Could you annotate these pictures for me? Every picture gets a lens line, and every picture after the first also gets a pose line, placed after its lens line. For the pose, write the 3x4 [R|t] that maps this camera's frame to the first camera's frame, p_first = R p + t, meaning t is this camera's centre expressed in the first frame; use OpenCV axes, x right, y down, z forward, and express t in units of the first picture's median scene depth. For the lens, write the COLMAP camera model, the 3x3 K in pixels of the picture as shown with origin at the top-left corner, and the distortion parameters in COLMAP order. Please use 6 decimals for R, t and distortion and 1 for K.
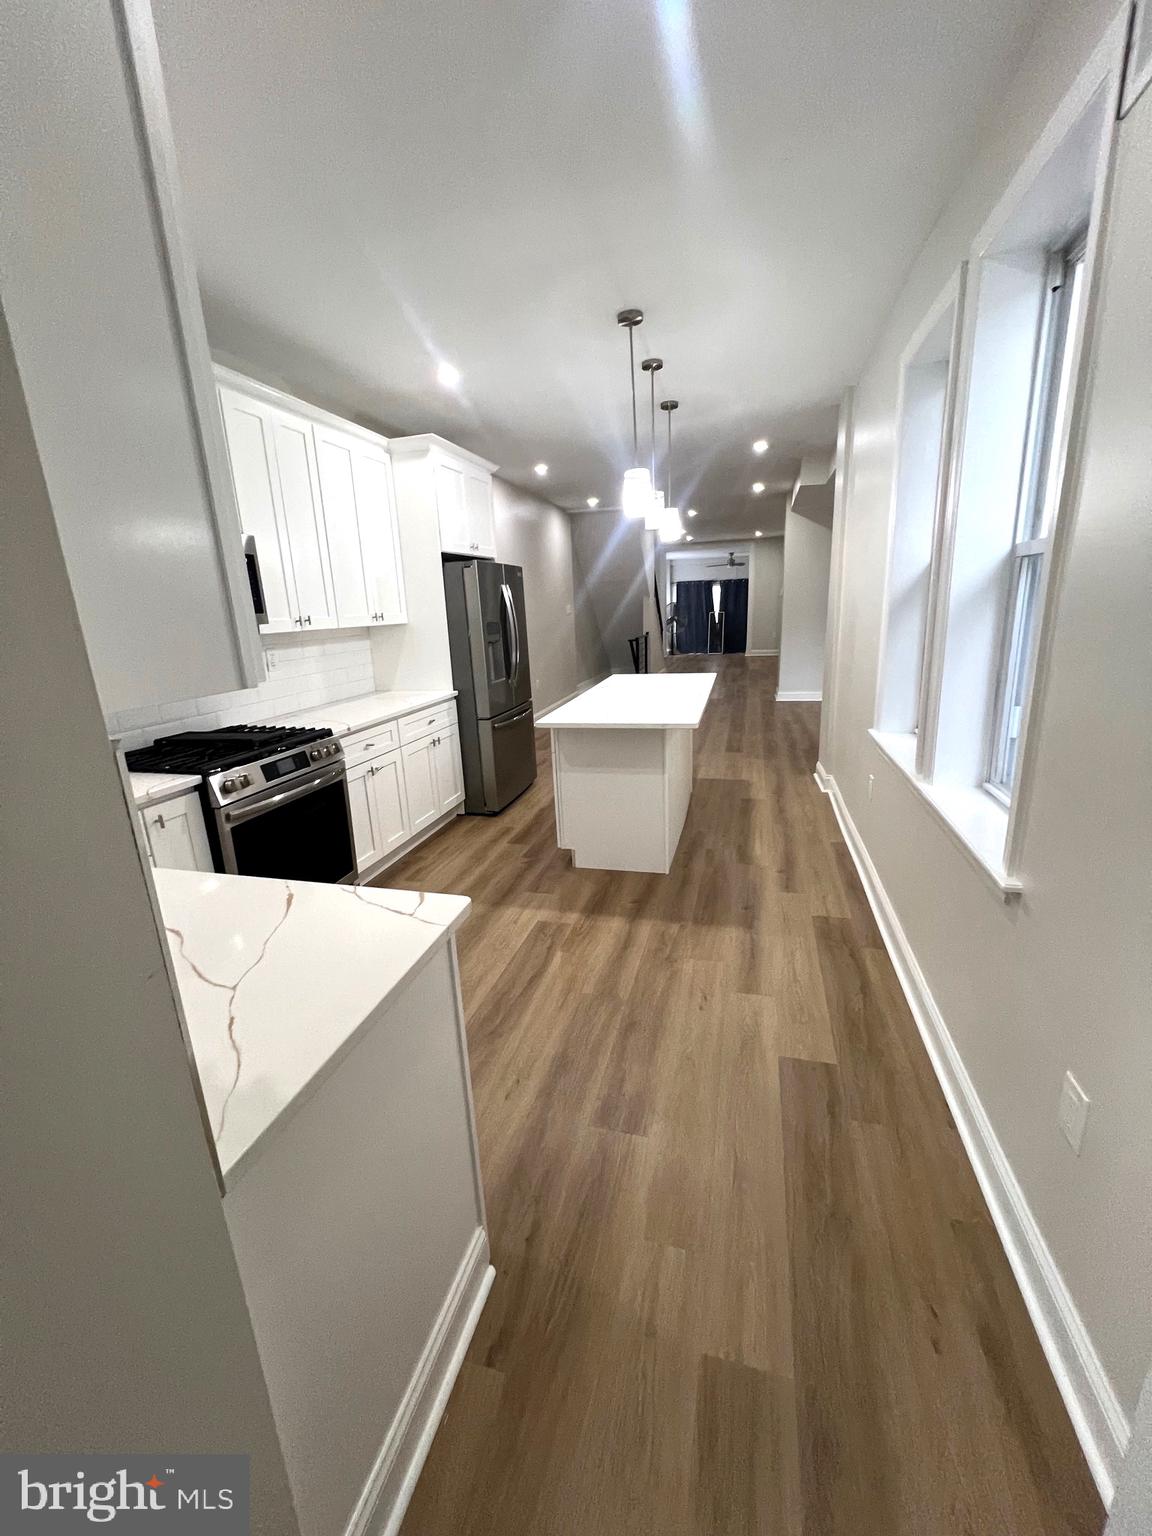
lens RADIAL K [[617.0, 0, 585.6], [0, 617.0, 767.3], [0, 0, 1]] dist [-0.000725, -0.000177]
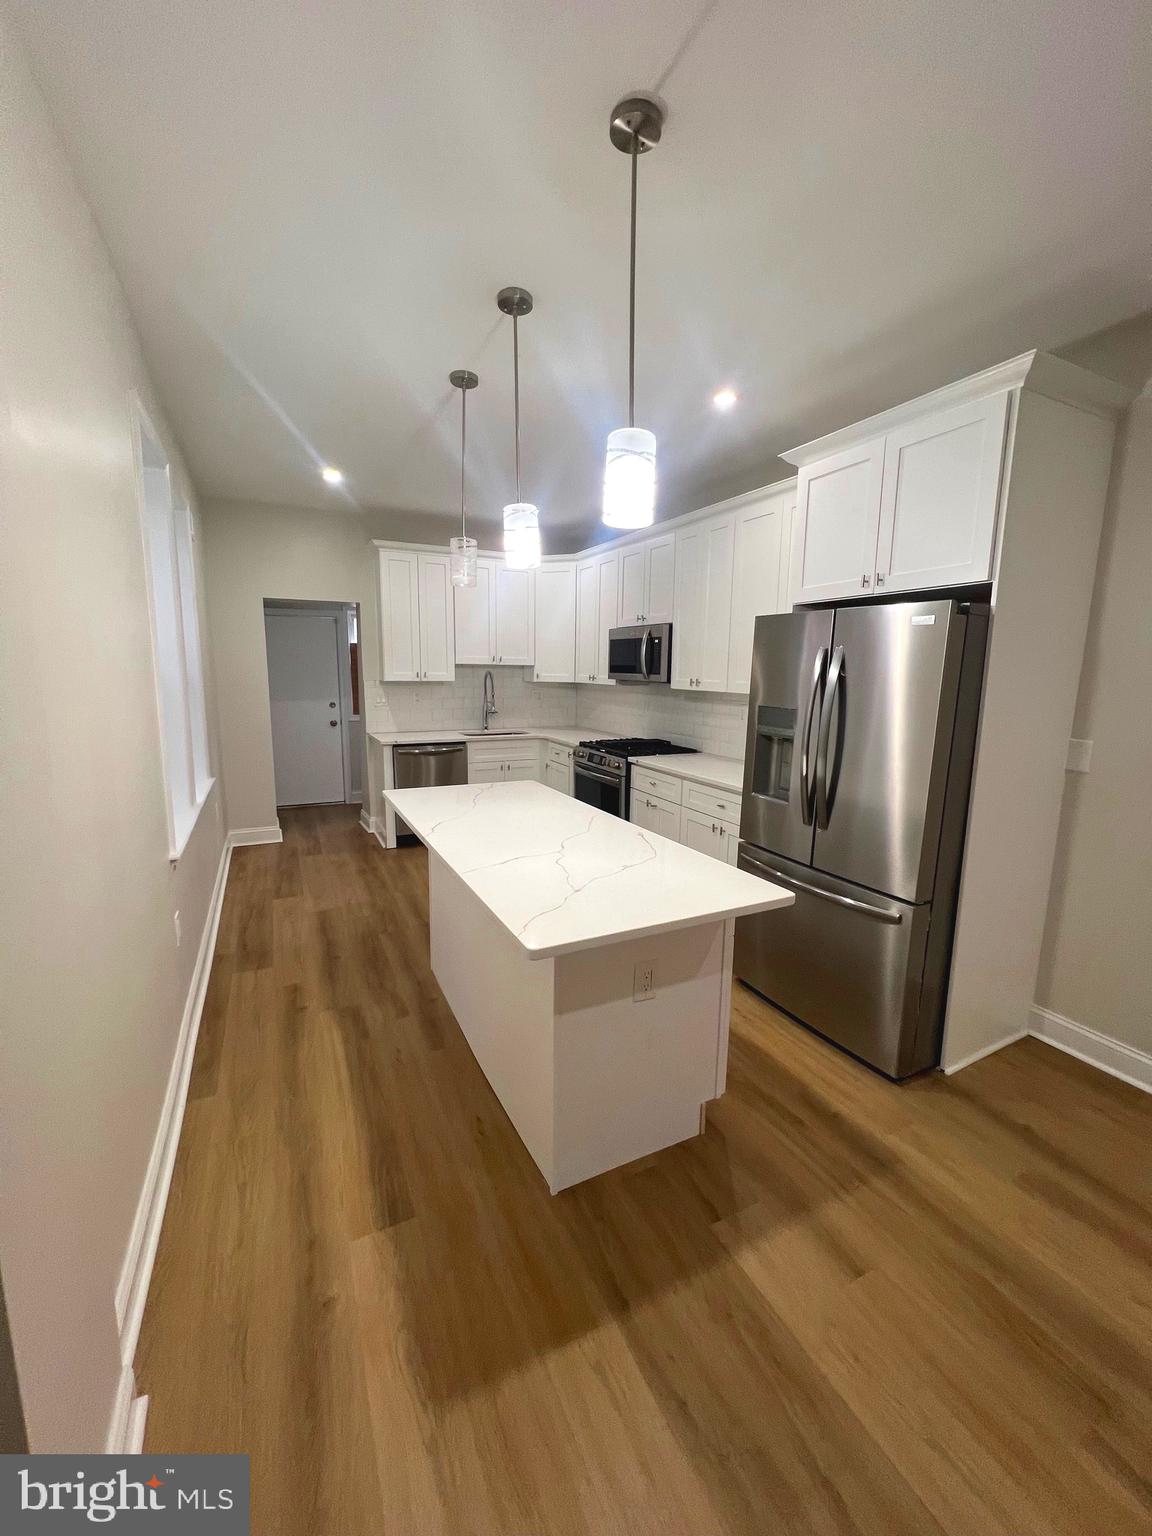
lens RADIAL K [[617.0, 0, 585.6], [0, 617.0, 767.3], [0, 0, 1]] dist [-0.000725, -0.000177]
pose [[-0.750220, 0.139733, -0.646254, 0.608565], [-0.153797, 0.913724, 0.376105, -0.574492], [0.643052, 0.381553, -0.664004, 1.949543]]
